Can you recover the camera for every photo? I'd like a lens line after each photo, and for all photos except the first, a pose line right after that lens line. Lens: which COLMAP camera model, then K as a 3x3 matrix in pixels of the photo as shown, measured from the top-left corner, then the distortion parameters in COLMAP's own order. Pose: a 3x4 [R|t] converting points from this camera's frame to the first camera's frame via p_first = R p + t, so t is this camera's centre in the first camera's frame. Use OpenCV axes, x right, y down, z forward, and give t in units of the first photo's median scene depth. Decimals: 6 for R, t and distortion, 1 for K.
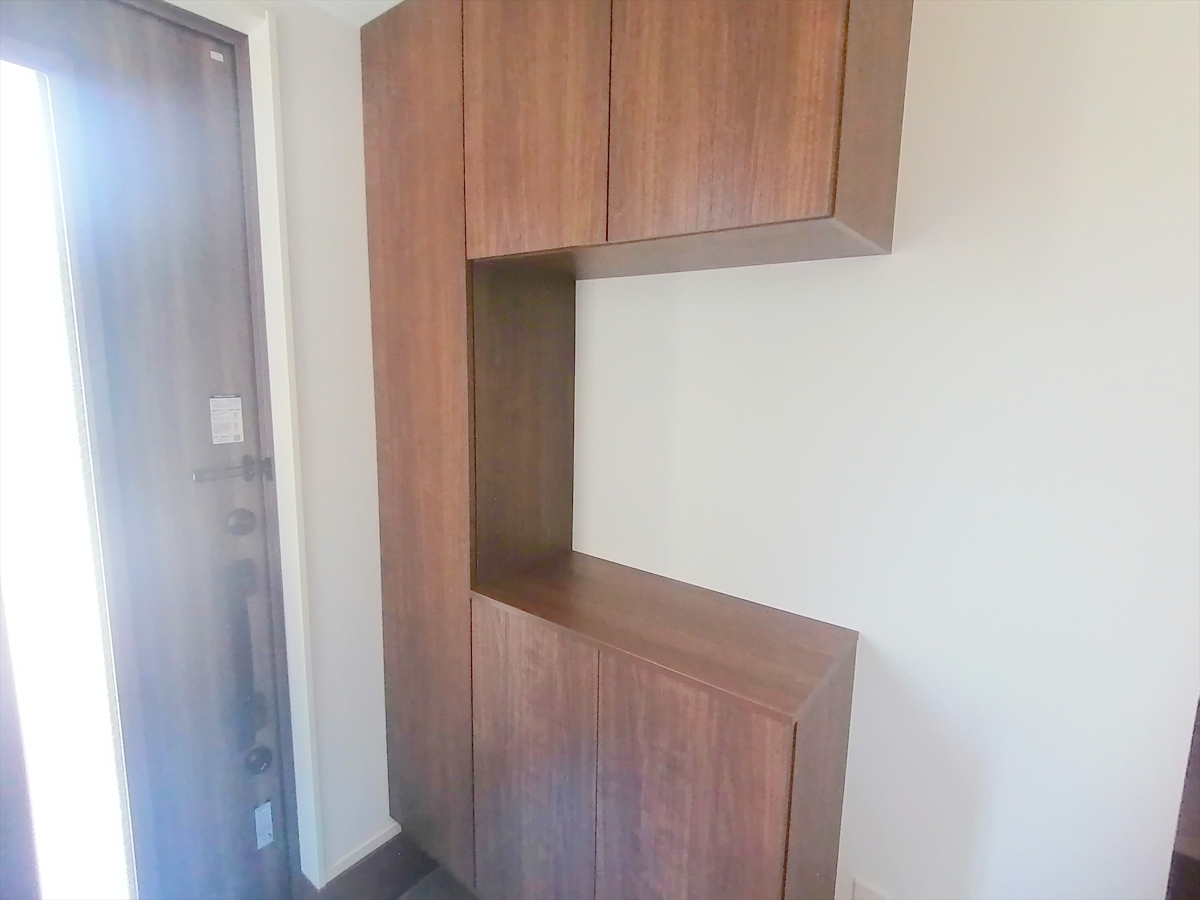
lens RADIAL K [[603.3, 0, 600.0], [0, 603.3, 450.0], [0, 0, 1]] dist [-0.000493, -0.000409]
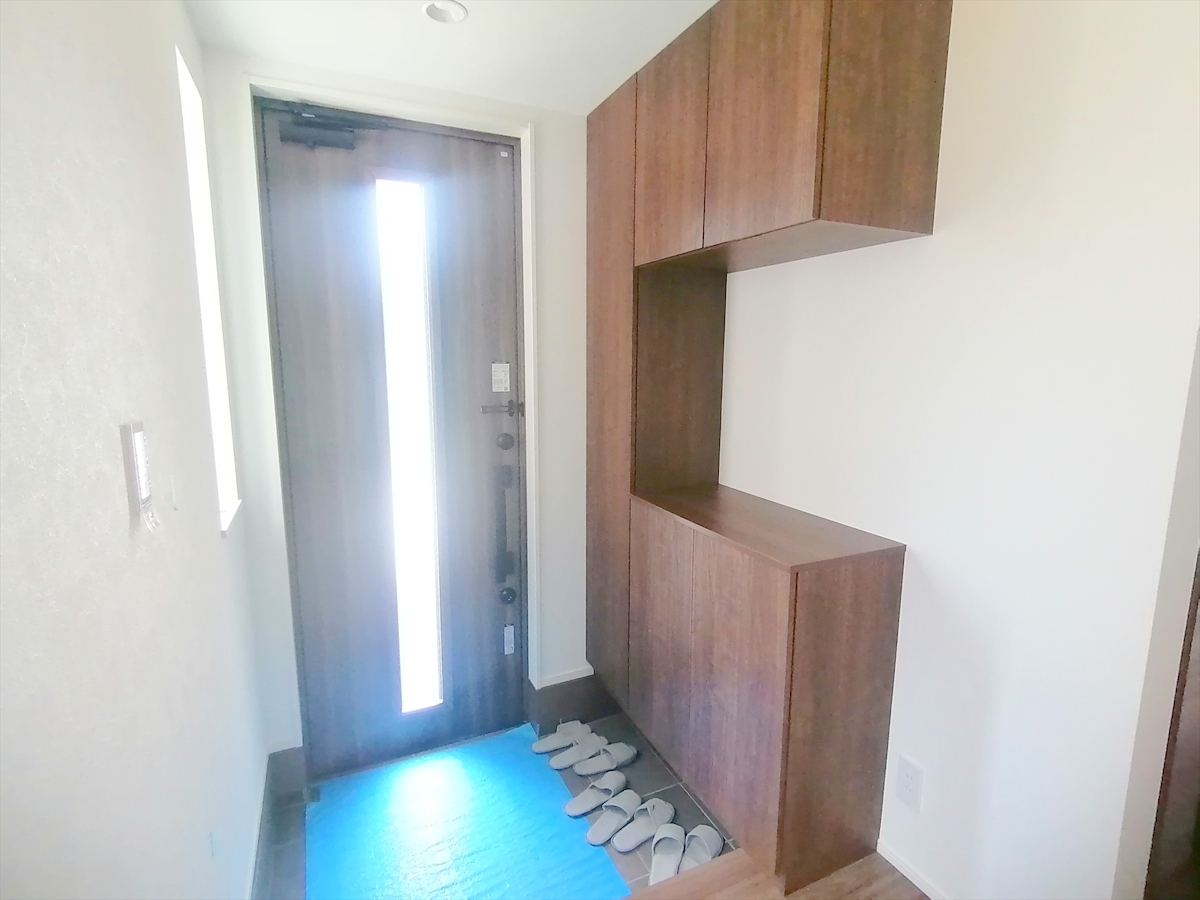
lens RADIAL K [[592.5, 0, 600.0], [0, 592.5, 450.0], [0, 0, 1]] dist [0.036378, -0.000085]
pose [[0.895113, 0.057254, -0.442149, 0.342175], [-0.057766, 0.998254, 0.012319, 0.111759], [0.442082, 0.014514, 0.896857, -0.317125]]
